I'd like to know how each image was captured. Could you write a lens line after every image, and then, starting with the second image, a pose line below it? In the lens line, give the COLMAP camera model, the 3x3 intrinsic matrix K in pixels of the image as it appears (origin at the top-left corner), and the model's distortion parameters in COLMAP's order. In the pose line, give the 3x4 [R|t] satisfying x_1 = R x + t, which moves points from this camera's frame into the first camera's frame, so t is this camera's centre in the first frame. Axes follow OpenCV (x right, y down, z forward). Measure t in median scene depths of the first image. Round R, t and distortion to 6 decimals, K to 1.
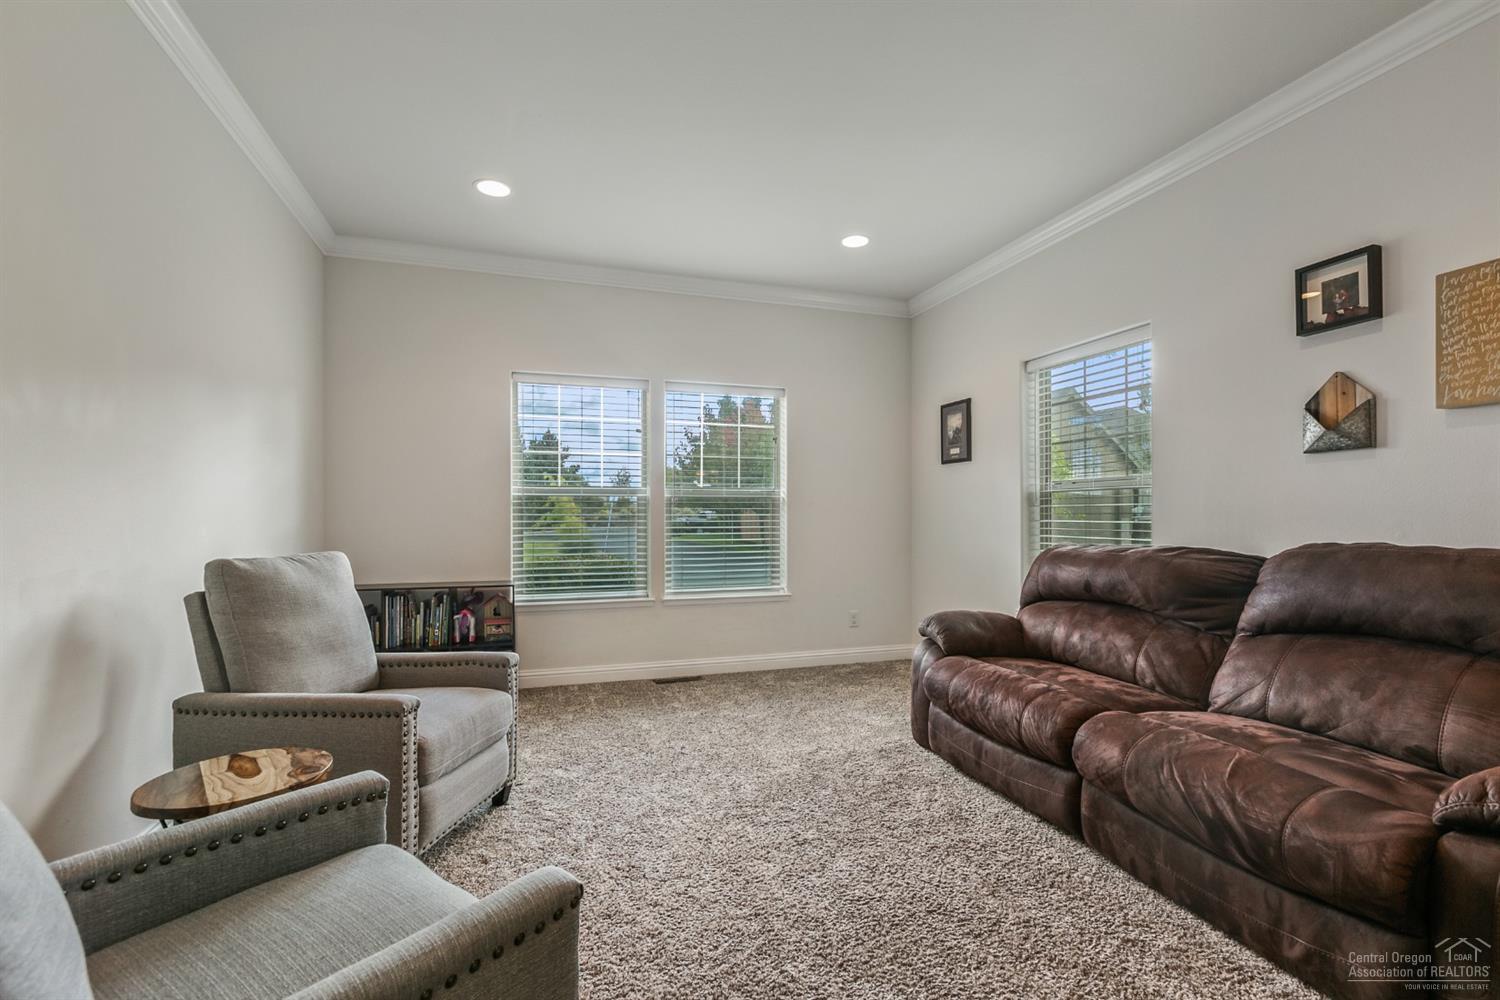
lens RADIAL K [[681.7, 0, 749.6], [0, 681.7, 505.4], [0, 0, 1]] dist [0.000602, 0.000163]
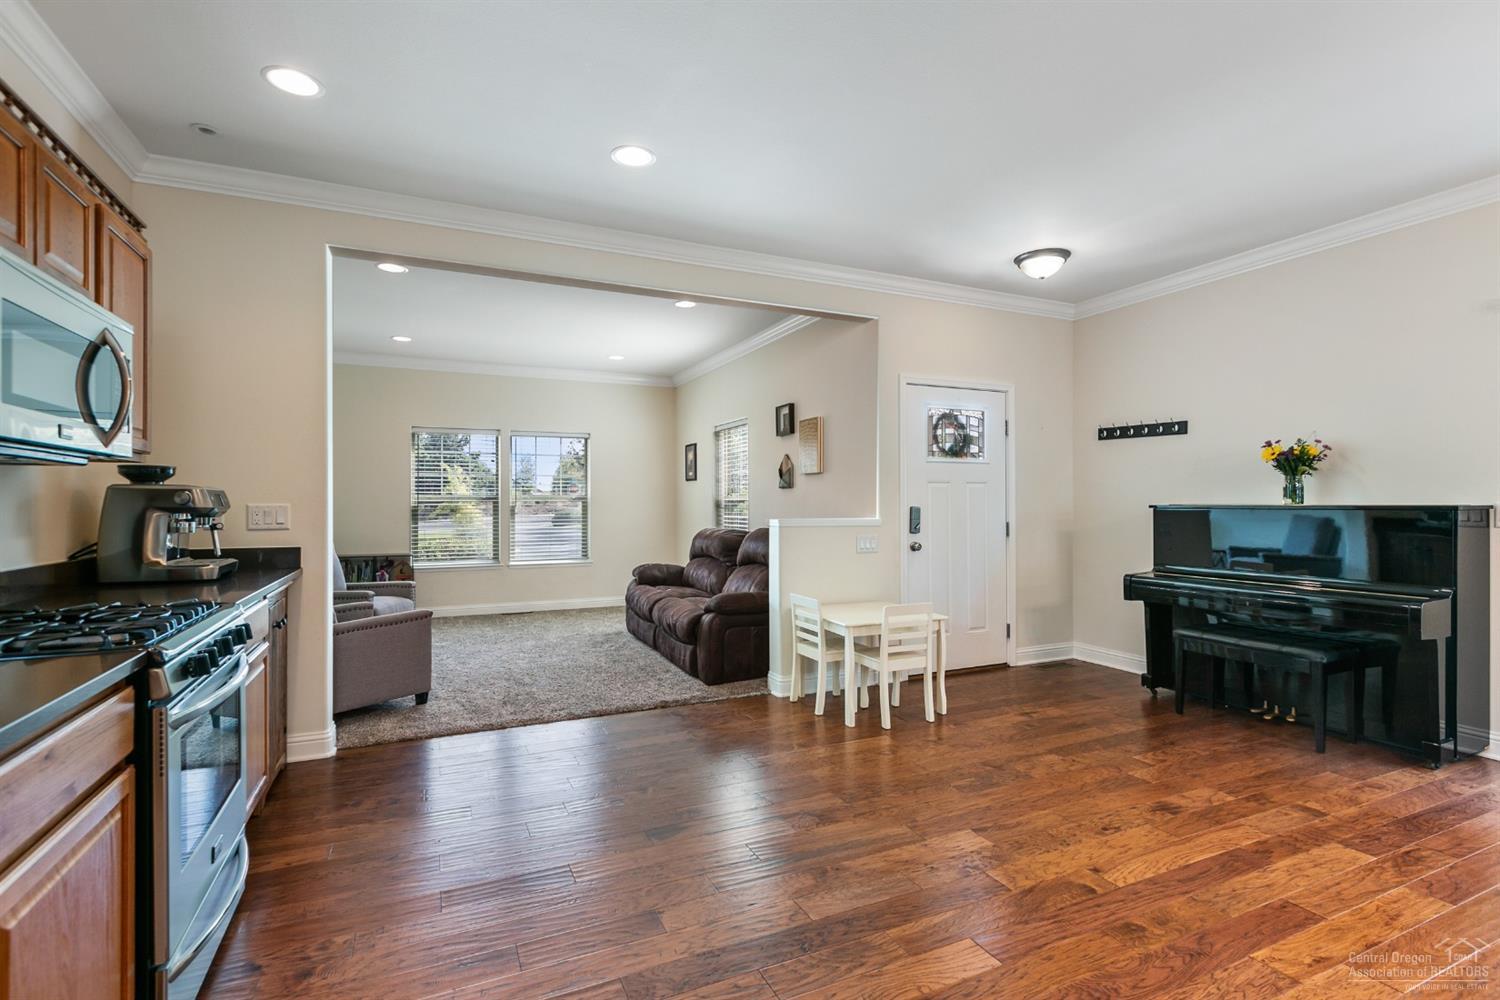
lens RADIAL K [[722.6, 0, 750.0], [0, 722.6, 500.0], [0, 0, 1]] dist [0.009550, -0.000552]
pose [[0.993723, -0.000493, 0.111864, 0.299554], [-0.000601, 0.999952, 0.009741, -0.039893], [-0.111863, -0.009747, 0.993676, -0.923718]]
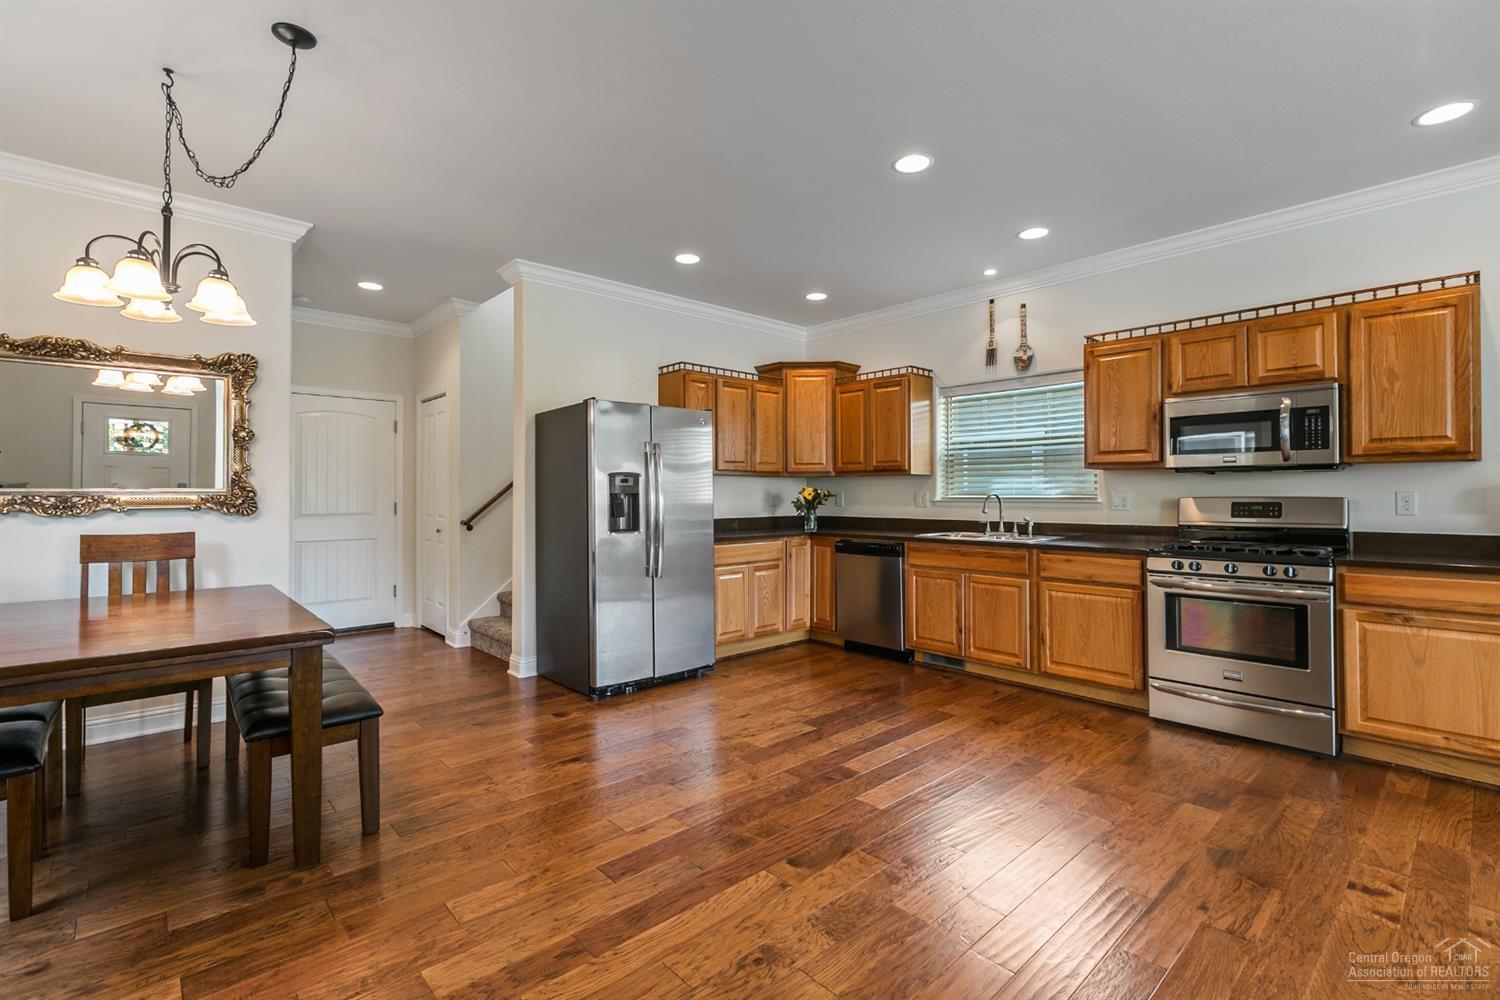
lens RADIAL K [[671.6, 0, 752.5], [0, 671.6, 486.1], [0, 0, 1]] dist [0.000356, -0.000168]
pose [[-0.913603, -0.007008, -0.406546, 0.928574], [0.003403, 0.999685, -0.024880, -0.020209], [0.406592, -0.024114, -0.913291, 0.184710]]
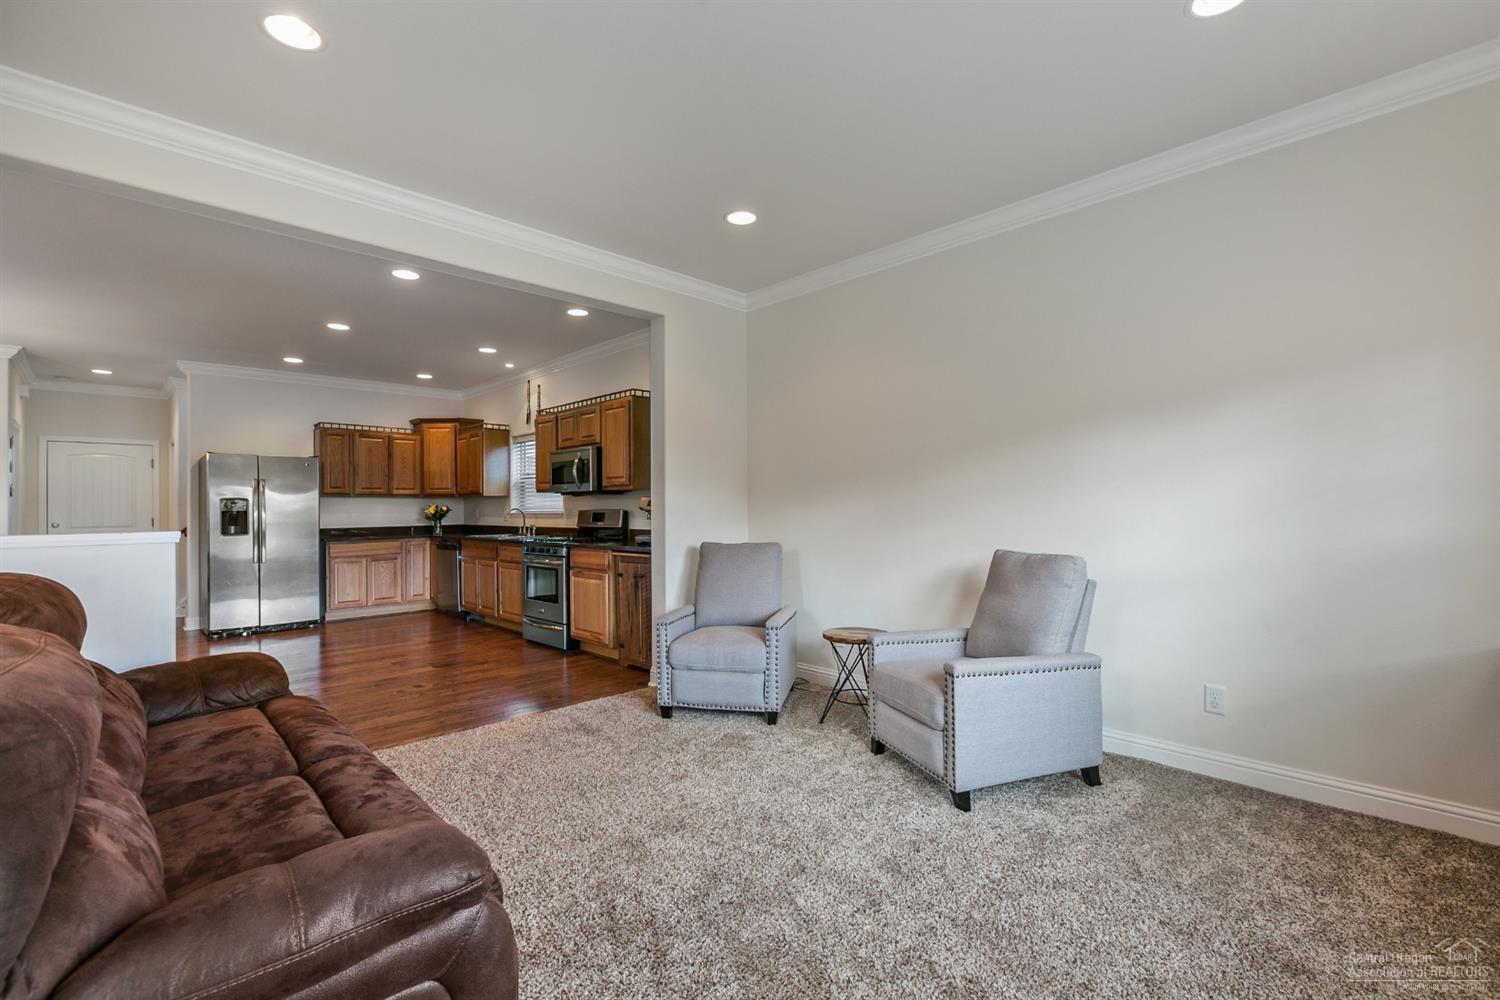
lens RADIAL K [[660.8, 0, 750.0], [0, 660.8, 500.0], [0, 0, 1]] dist [0.001172, 0.000058]
pose [[-0.896444, 0.000839, -0.443157, 0.229920], [0.012989, 0.999618, -0.024382, -0.005385], [0.442967, -0.027613, -0.896113, 1.252039]]
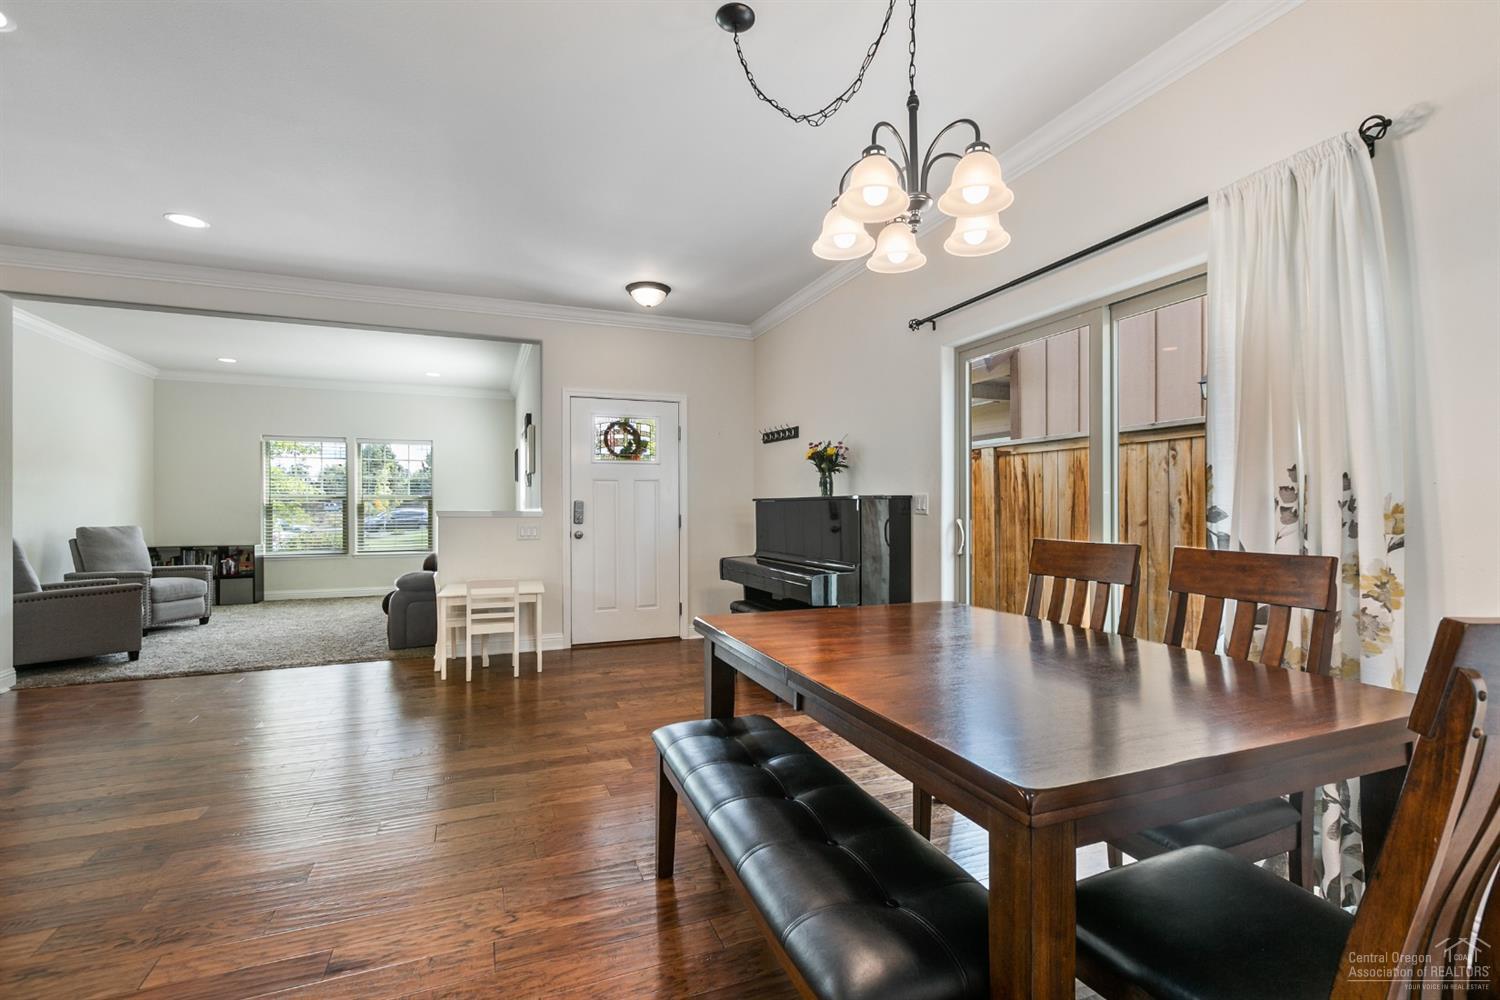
lens RADIAL K [[681.7, 0, 749.6], [0, 681.7, 505.4], [0, 0, 1]] dist [0.000602, 0.000163]
pose [[0.998341, -0.003244, 0.057482, 1.038601], [0.002615, 0.999936, 0.011021, -0.020398], [-0.057514, -0.010852, 0.998286, -1.128643]]
